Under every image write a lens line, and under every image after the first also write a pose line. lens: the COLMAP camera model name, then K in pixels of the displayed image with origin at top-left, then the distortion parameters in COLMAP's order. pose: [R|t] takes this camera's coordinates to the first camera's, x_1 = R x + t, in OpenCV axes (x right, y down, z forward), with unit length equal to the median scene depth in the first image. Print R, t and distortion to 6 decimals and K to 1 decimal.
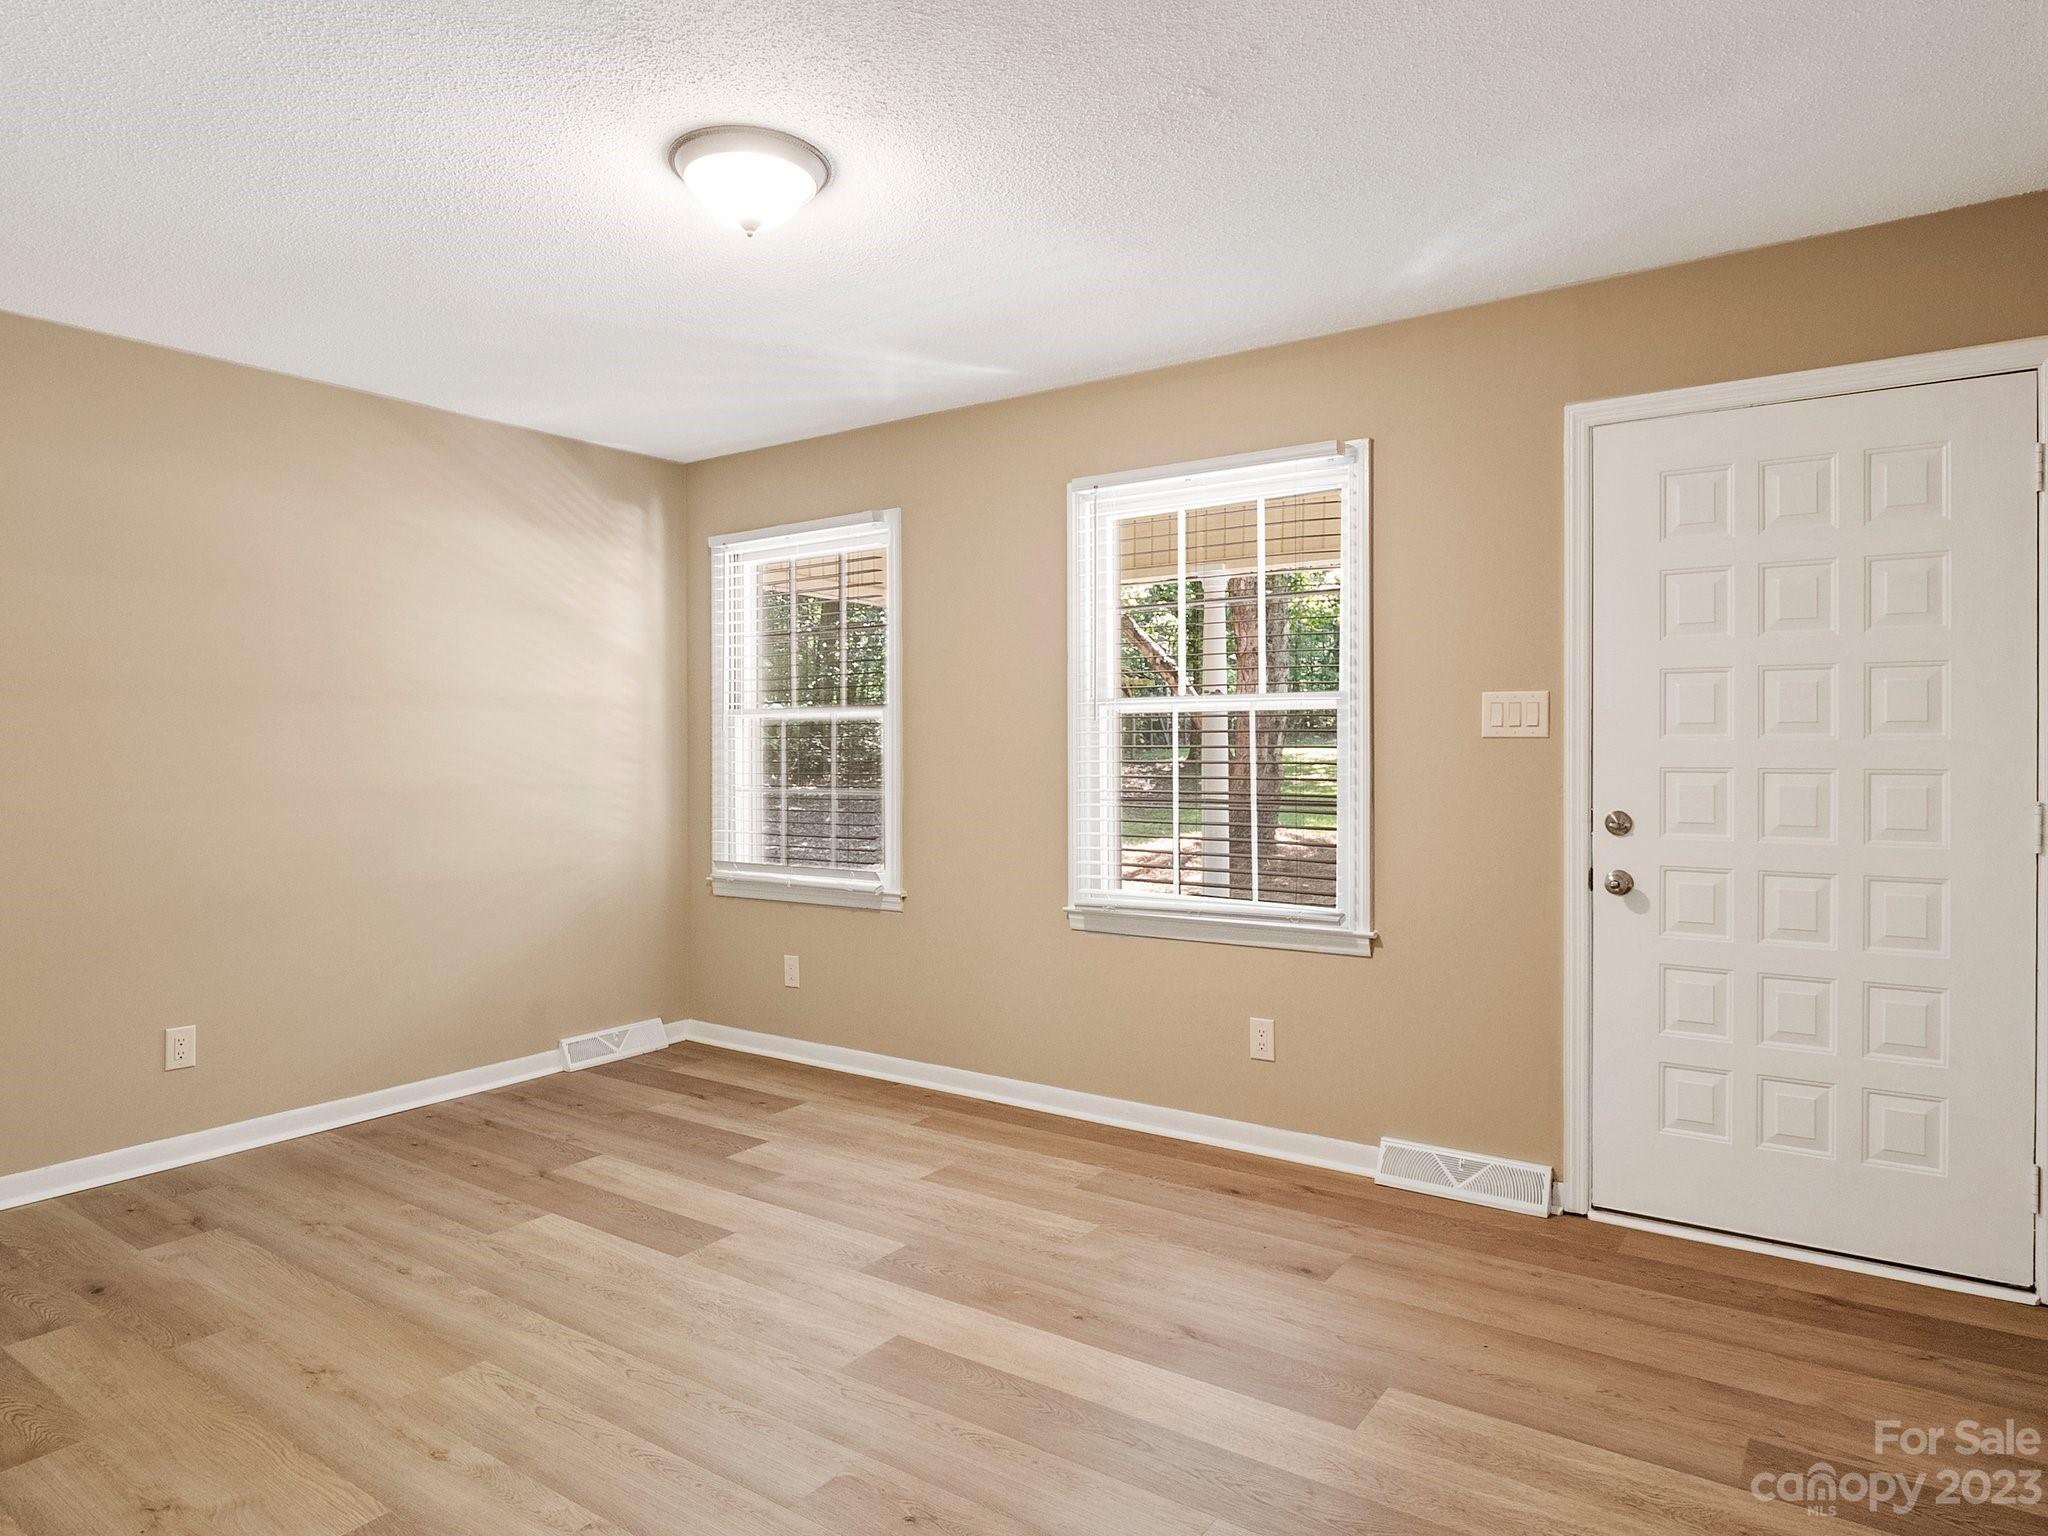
lens RADIAL K [[1228.7, 0, 1054.8], [0, 1228.7, 743.0], [0, 0, 1]] dist [-0.000563, -0.010708]
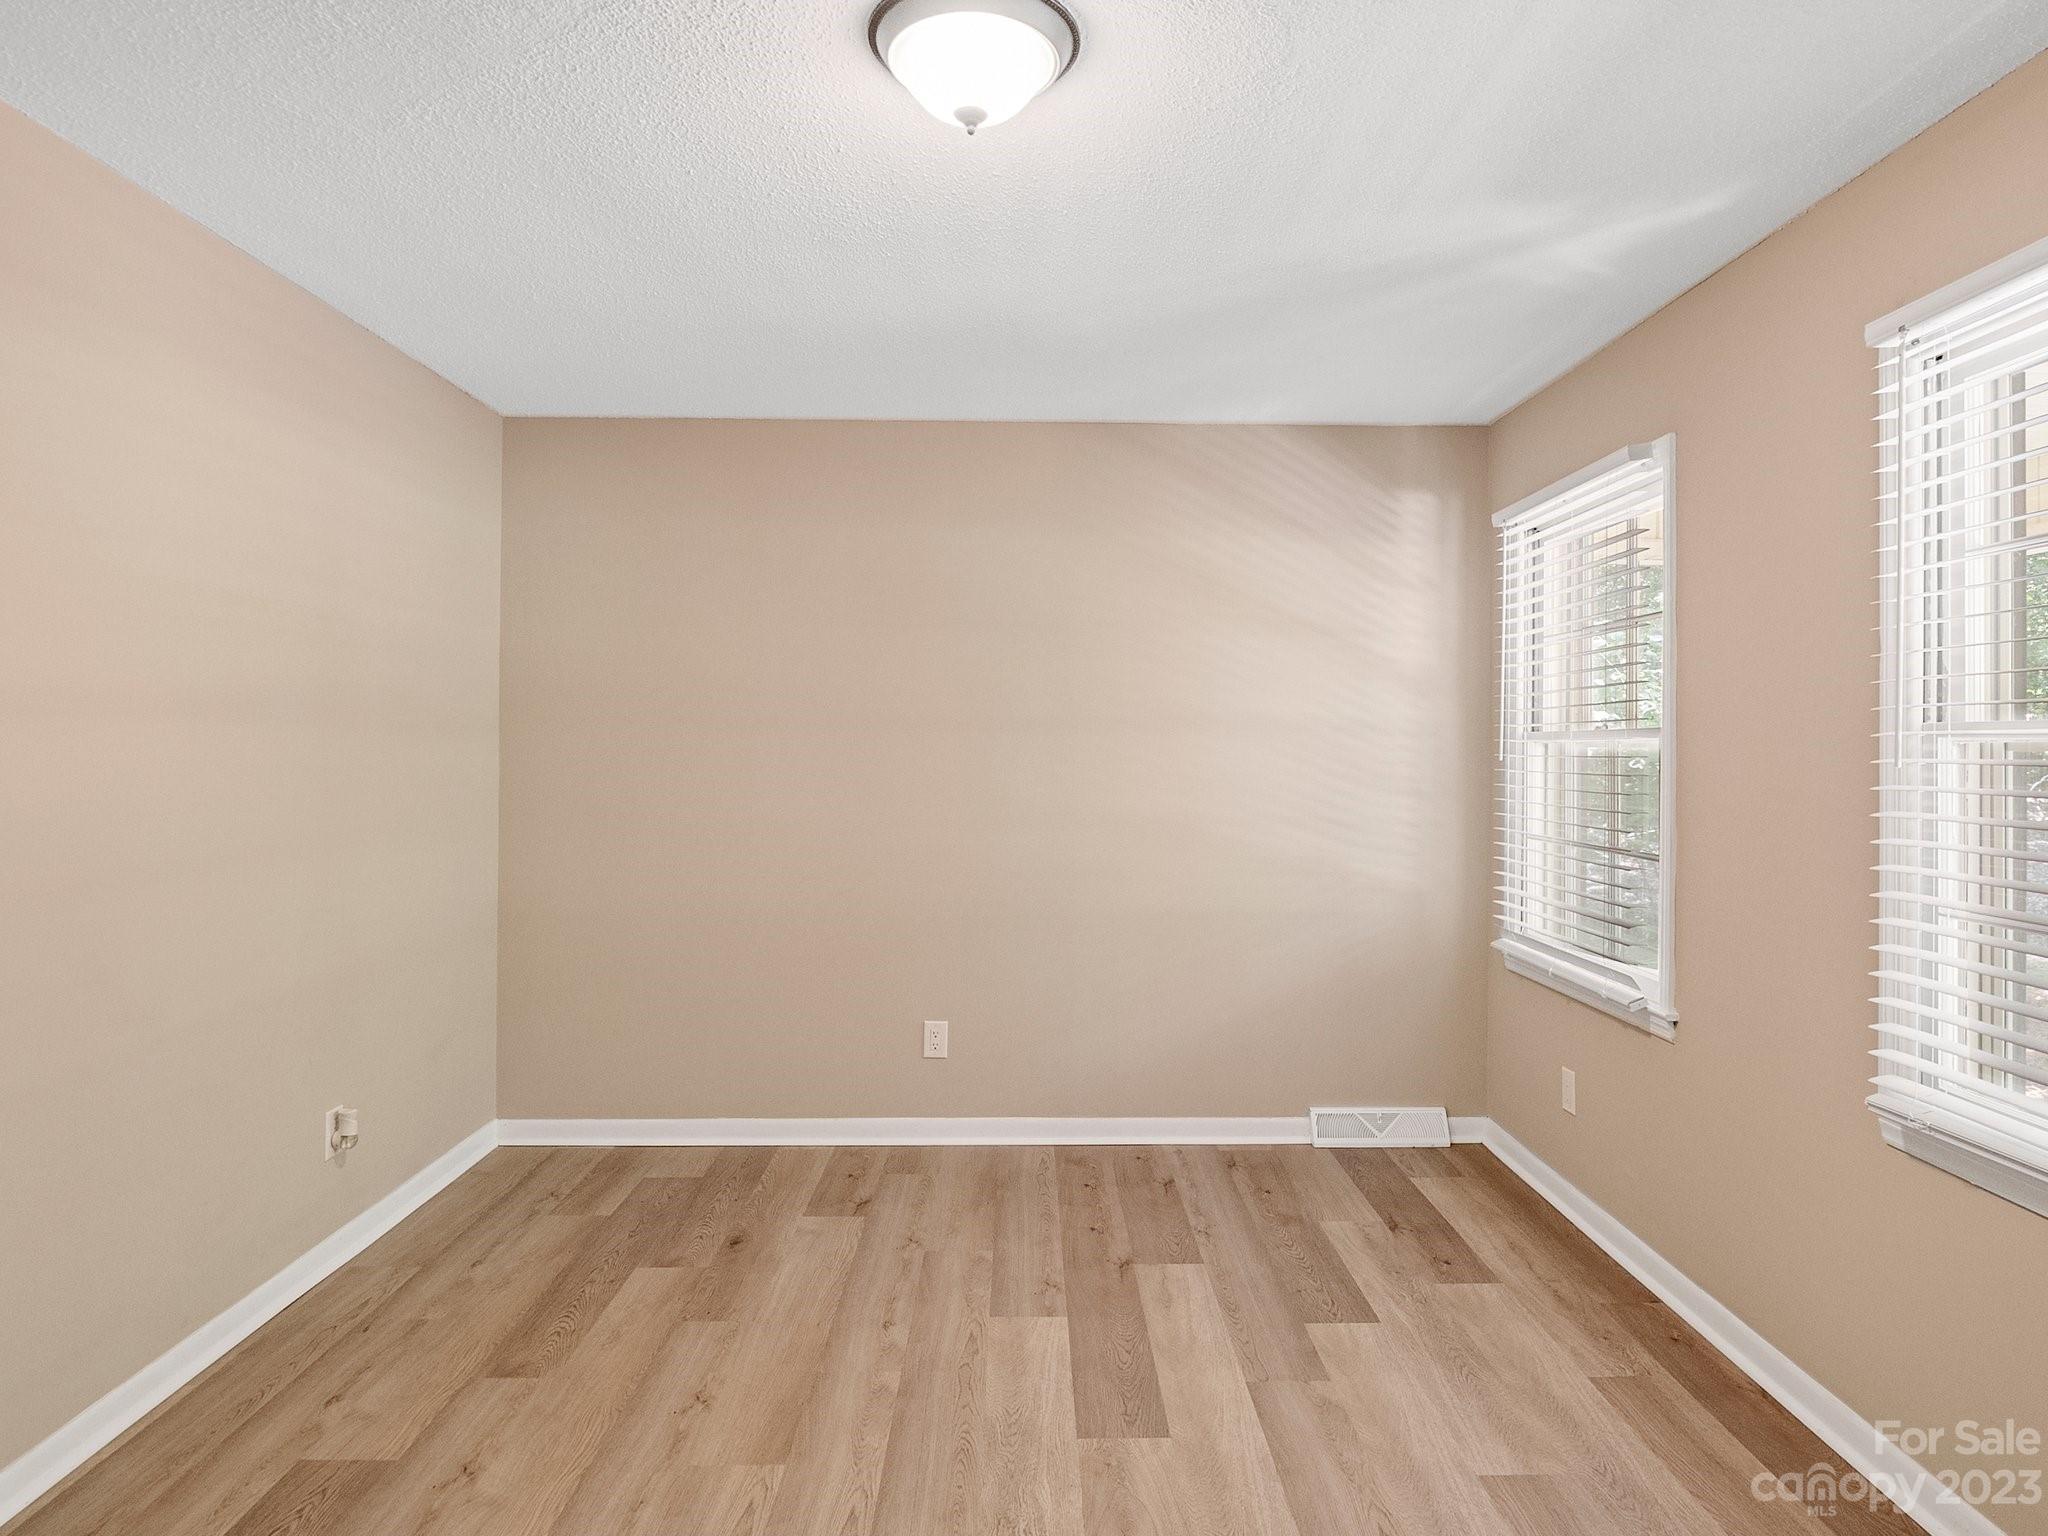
lens RADIAL K [[1228.7, 0, 1058.3], [0, 1228.7, 737.1], [0, 0, 1]] dist [-0.000563, -0.010708]
pose [[0.576488, 0.001137, -0.817105, 0.314173], [-0.005525, 0.999982, -0.002506, -0.033431], [0.817087, 0.005959, 0.576484, 0.487691]]
